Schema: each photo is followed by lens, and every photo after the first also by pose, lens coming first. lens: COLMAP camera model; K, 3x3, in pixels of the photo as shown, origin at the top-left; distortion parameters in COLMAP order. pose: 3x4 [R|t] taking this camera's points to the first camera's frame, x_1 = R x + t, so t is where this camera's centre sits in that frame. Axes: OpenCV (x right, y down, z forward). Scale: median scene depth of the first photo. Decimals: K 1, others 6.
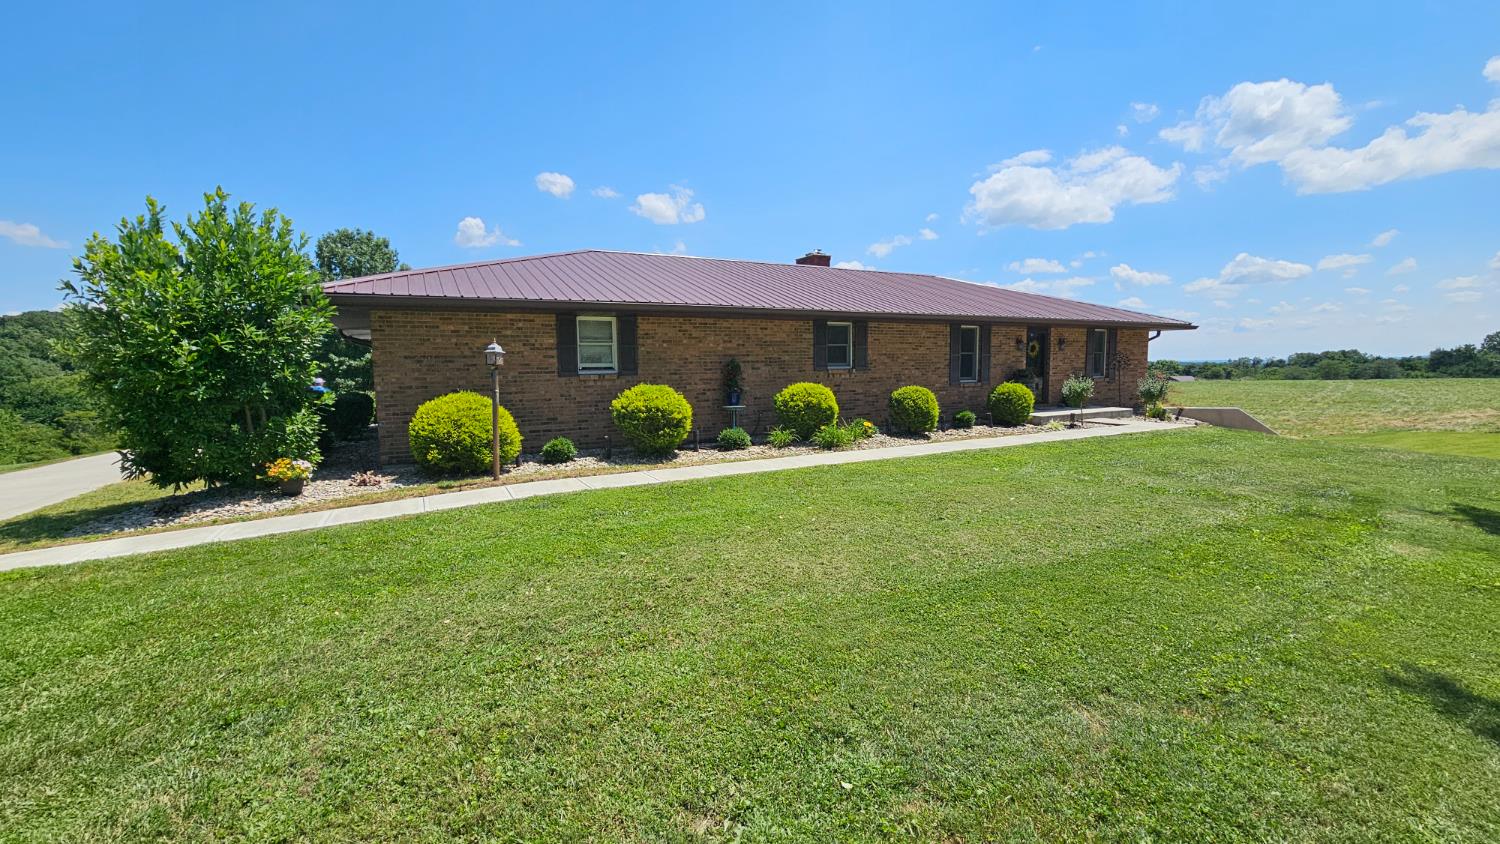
lens RADIAL K [[618.0, 0, 750.0], [0, 618.0, 422.0], [0, 0, 1]] dist [0.007012, 0.000481]
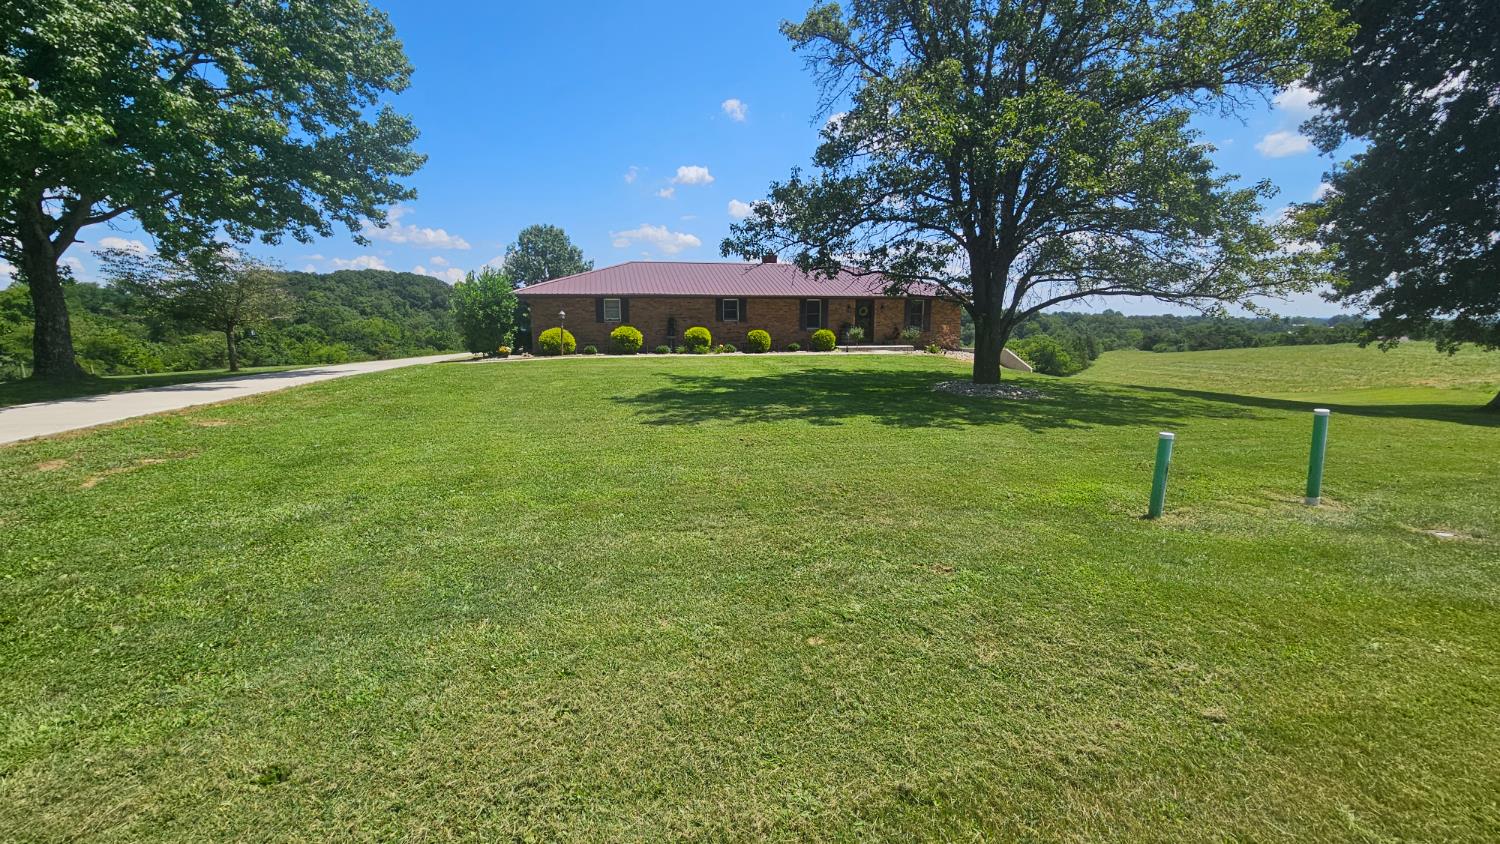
lens RADIAL K [[618.0, 0, 750.0], [0, 618.0, 422.0], [0, 0, 1]] dist [0.007012, 0.000481]
pose [[0.964765, 0.055154, -0.257266, 0.966842], [-0.034957, 0.995983, 0.082434, 0.099953], [0.260779, -0.070537, 0.962818, -1.297689]]
